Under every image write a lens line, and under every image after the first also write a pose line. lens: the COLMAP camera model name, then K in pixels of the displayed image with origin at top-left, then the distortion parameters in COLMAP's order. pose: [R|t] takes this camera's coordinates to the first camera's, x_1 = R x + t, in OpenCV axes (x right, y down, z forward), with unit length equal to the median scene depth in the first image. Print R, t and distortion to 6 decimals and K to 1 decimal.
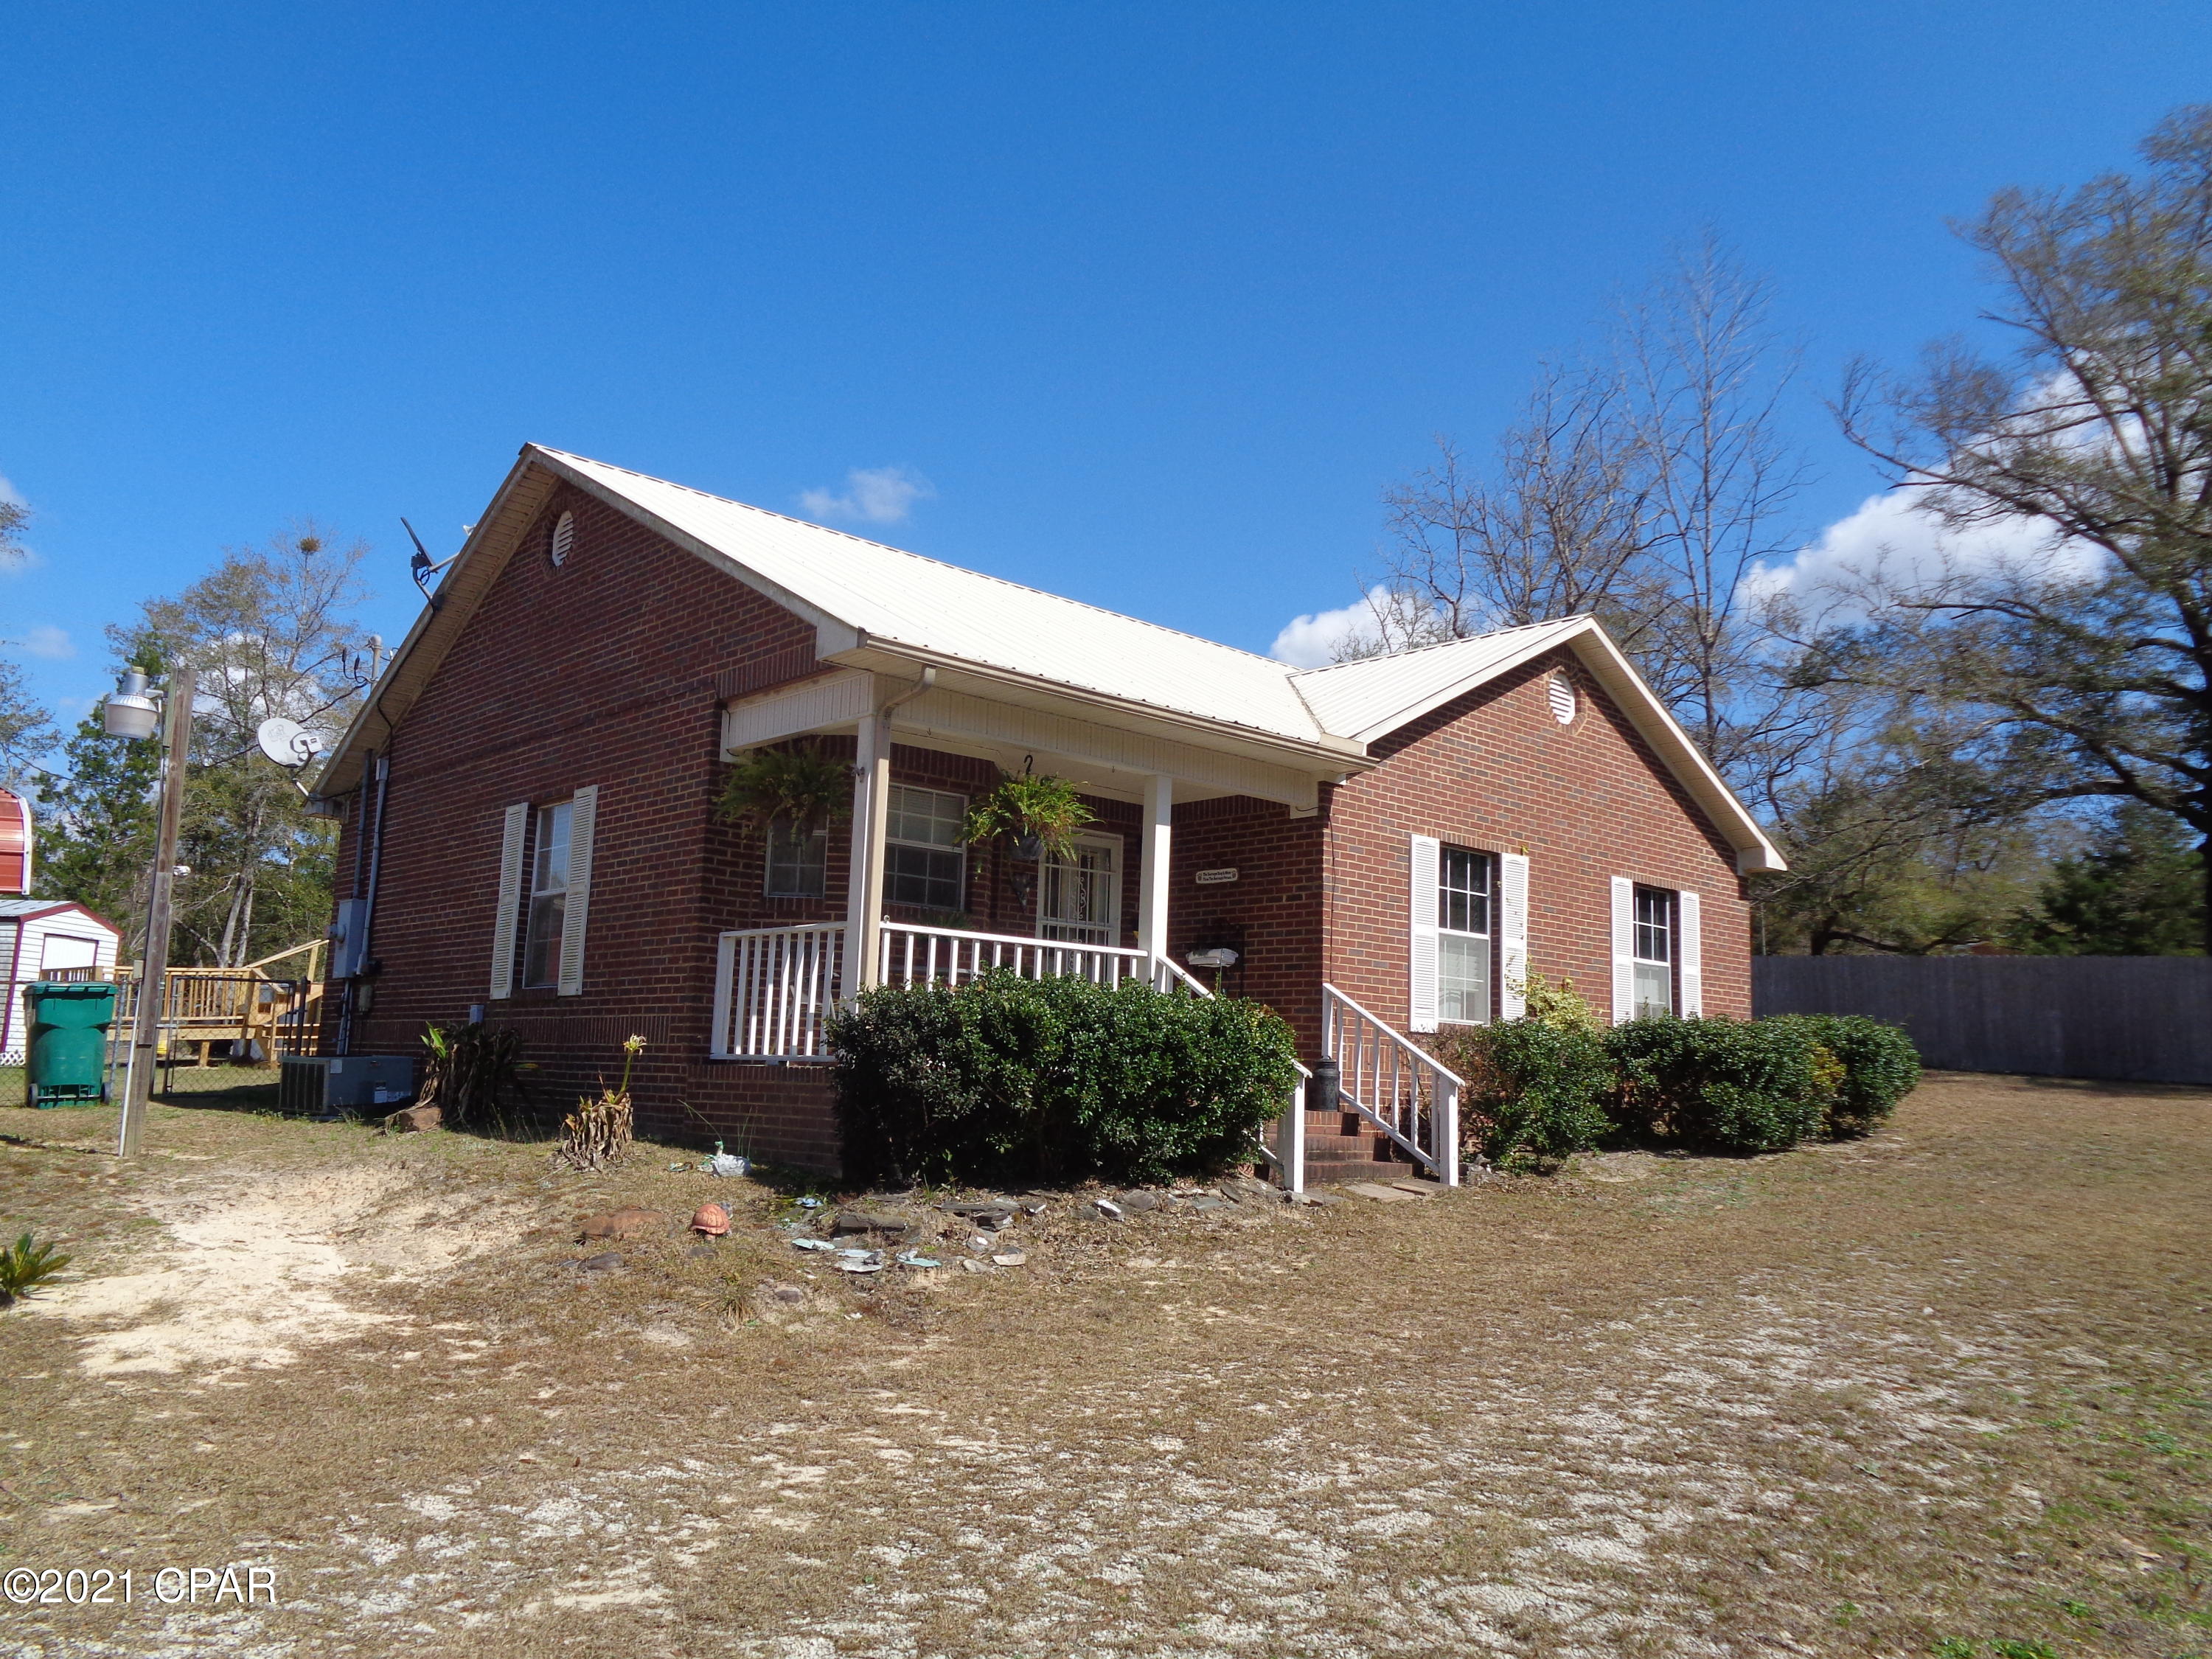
lens RADIAL K [[1637.9, 0, 1106.0], [0, 1637.9, 829.5], [0, 0, 1]] dist [-0.002822, 0.005554]
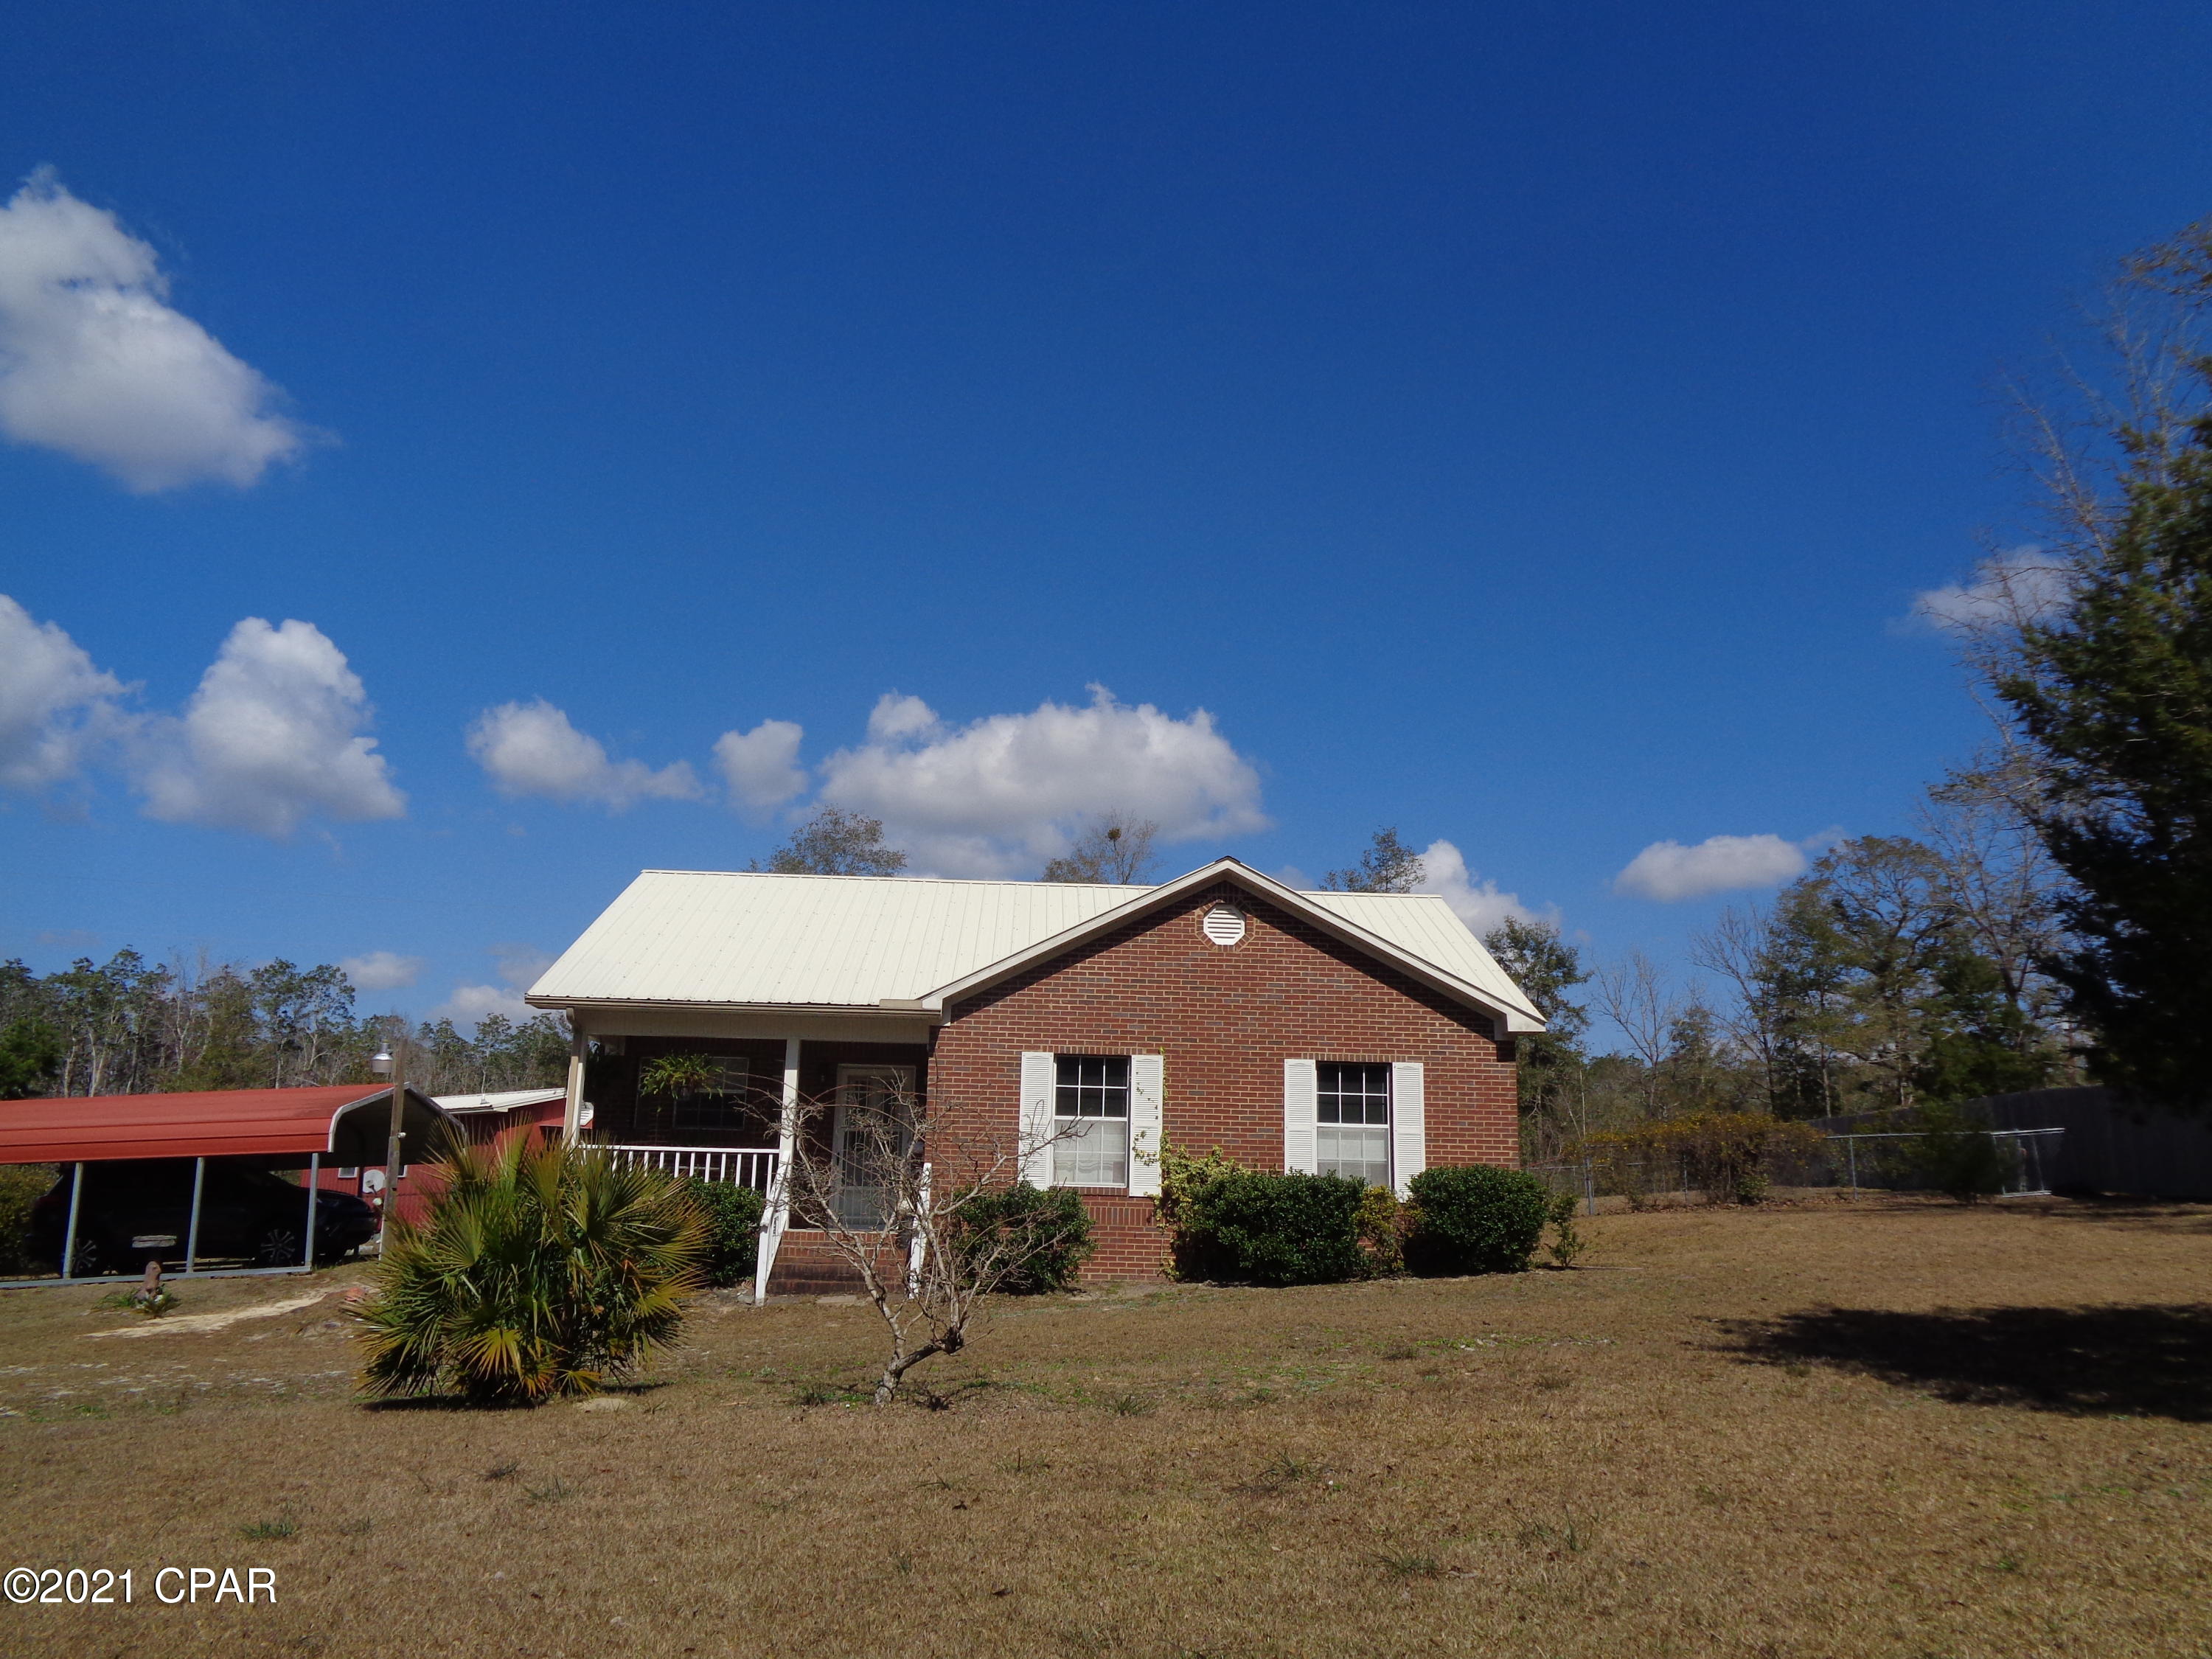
lens RADIAL K [[1627.3, 0, 1103.8], [0, 1627.3, 781.6], [0, 0, 1]] dist [-0.022650, 0.006773]
pose [[0.784892, -0.185134, -0.591329, 1.088200], [0.103056, 0.980034, -0.170039, 0.019492], [0.611003, 0.072522, 0.788300, -0.086291]]
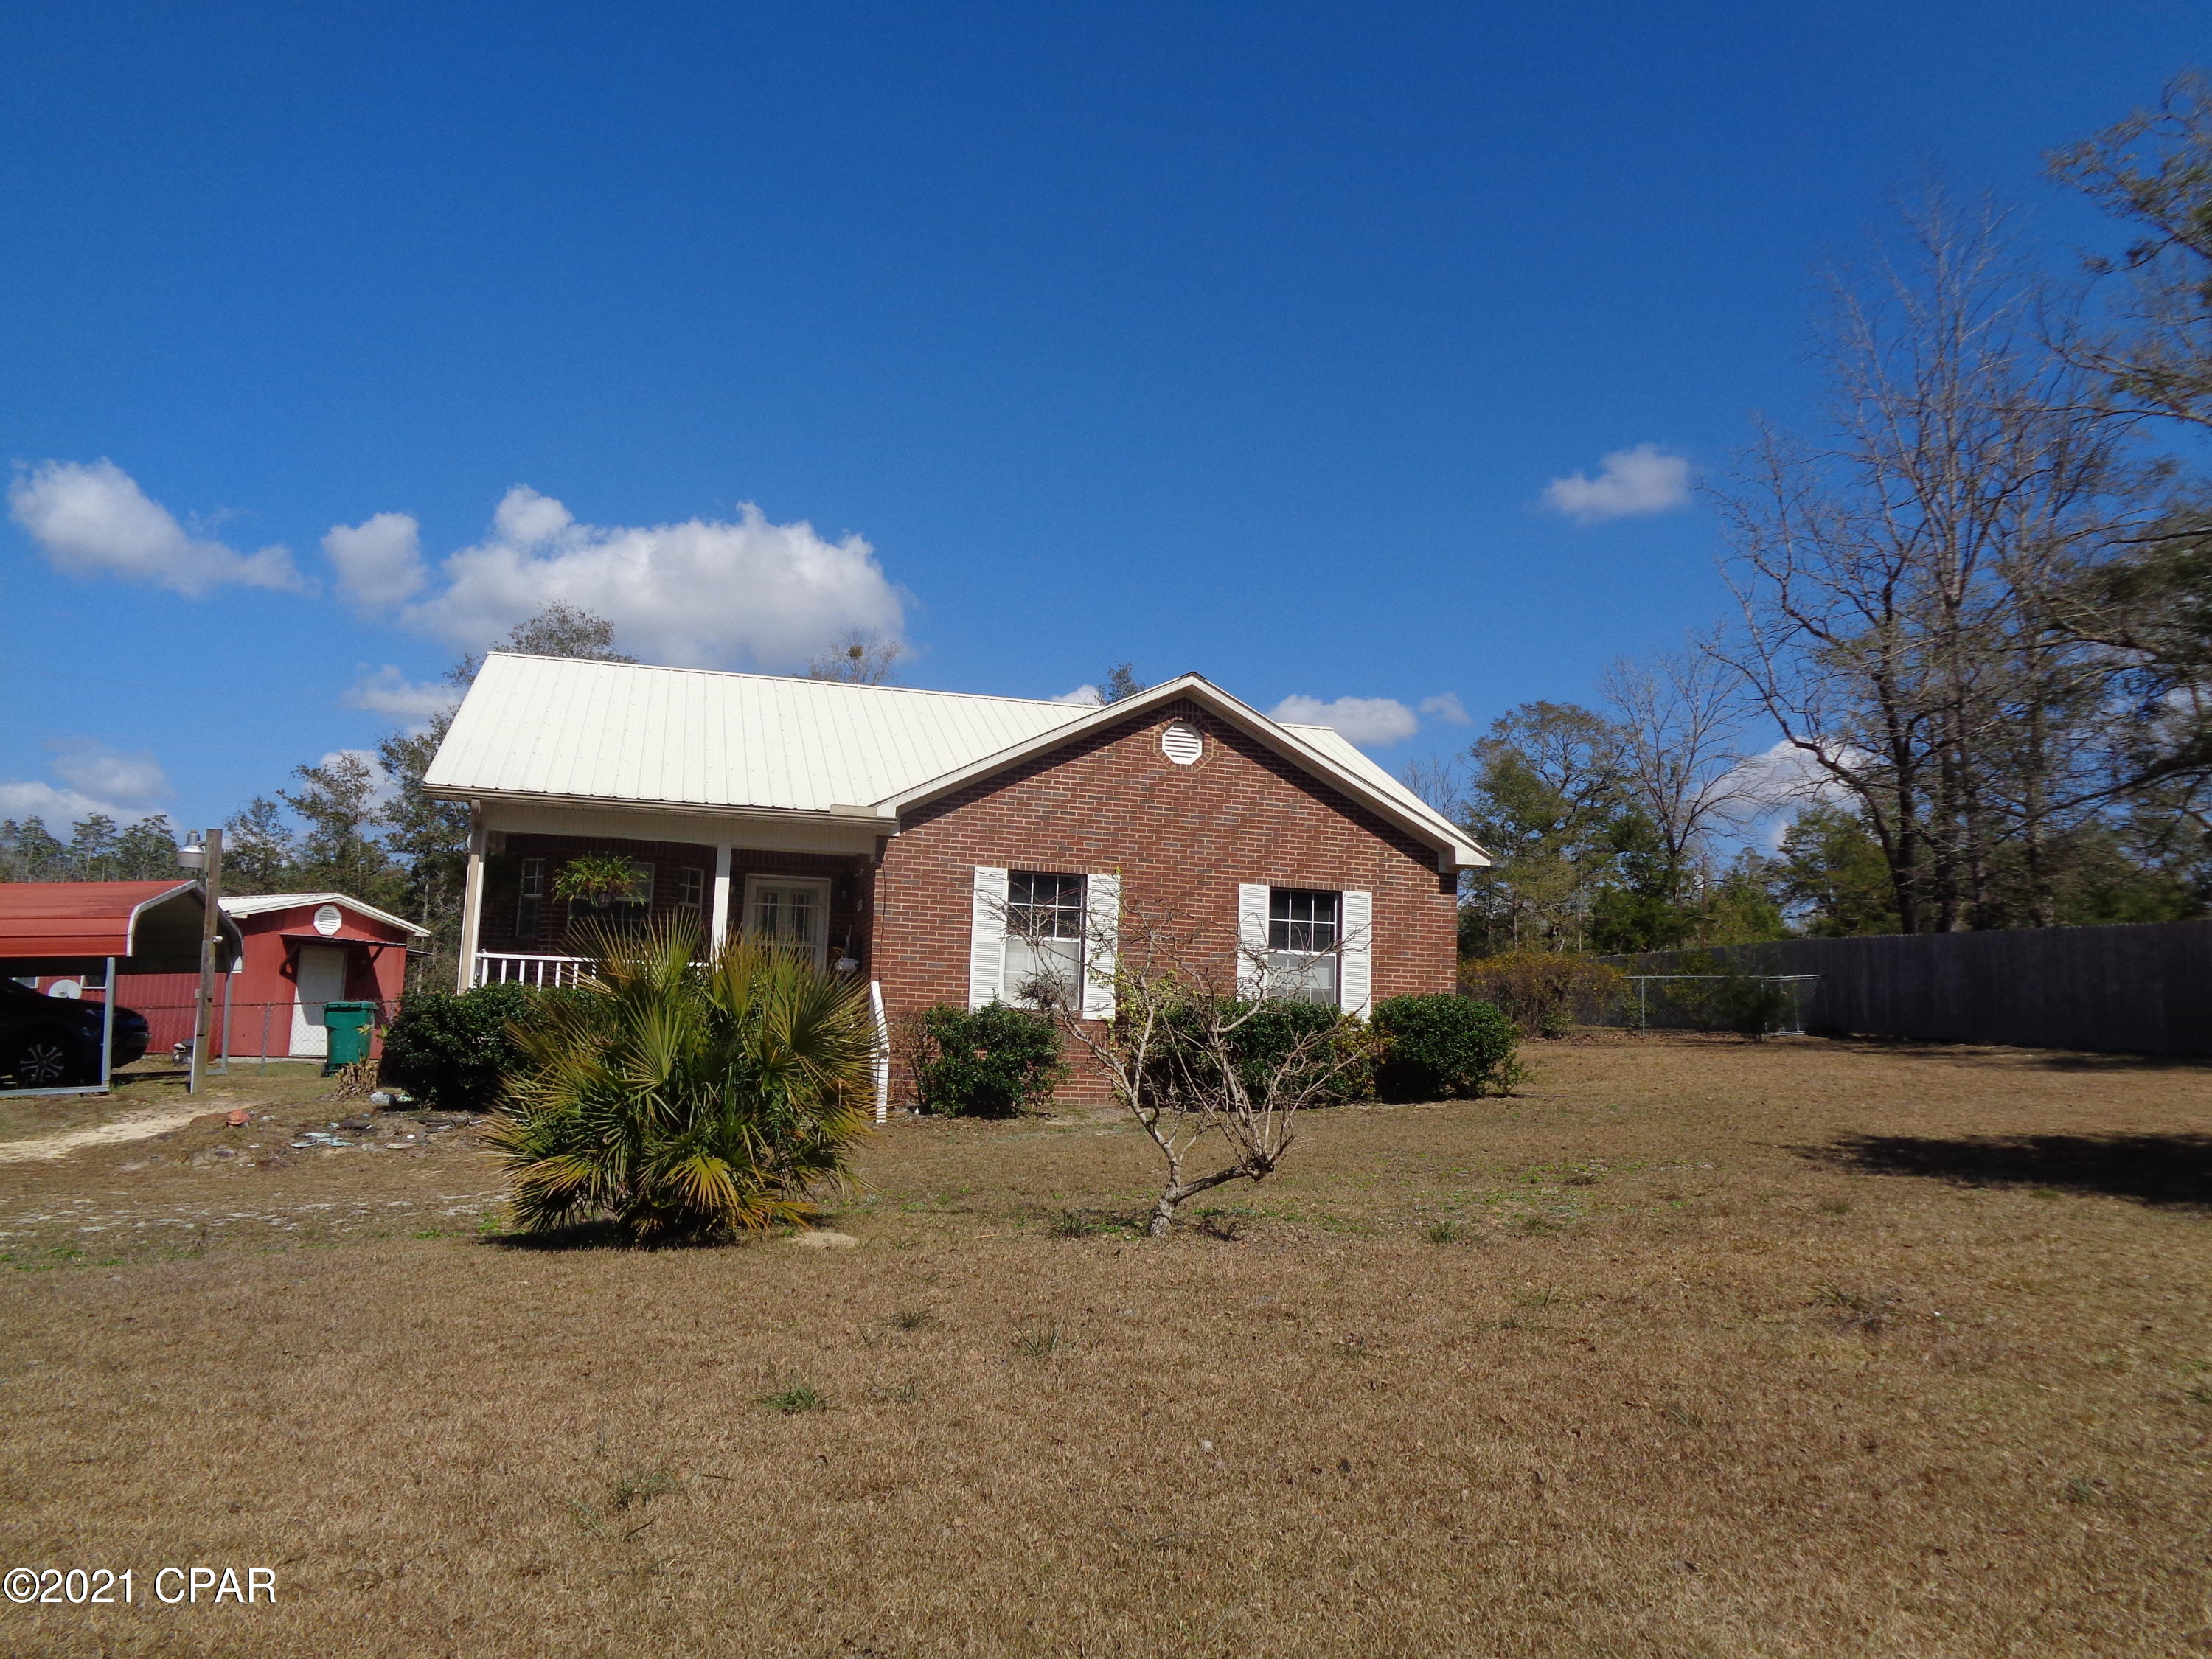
lens RADIAL K [[1637.9, 0, 1106.0], [0, 1637.9, 829.5], [0, 0, 1]] dist [-0.002822, 0.005554]
pose [[0.898363, -0.072188, -0.433282, 0.838292], [0.069401, 0.997340, -0.022268, 0.009160], [0.433737, -0.010066, 0.900983, -0.154313]]
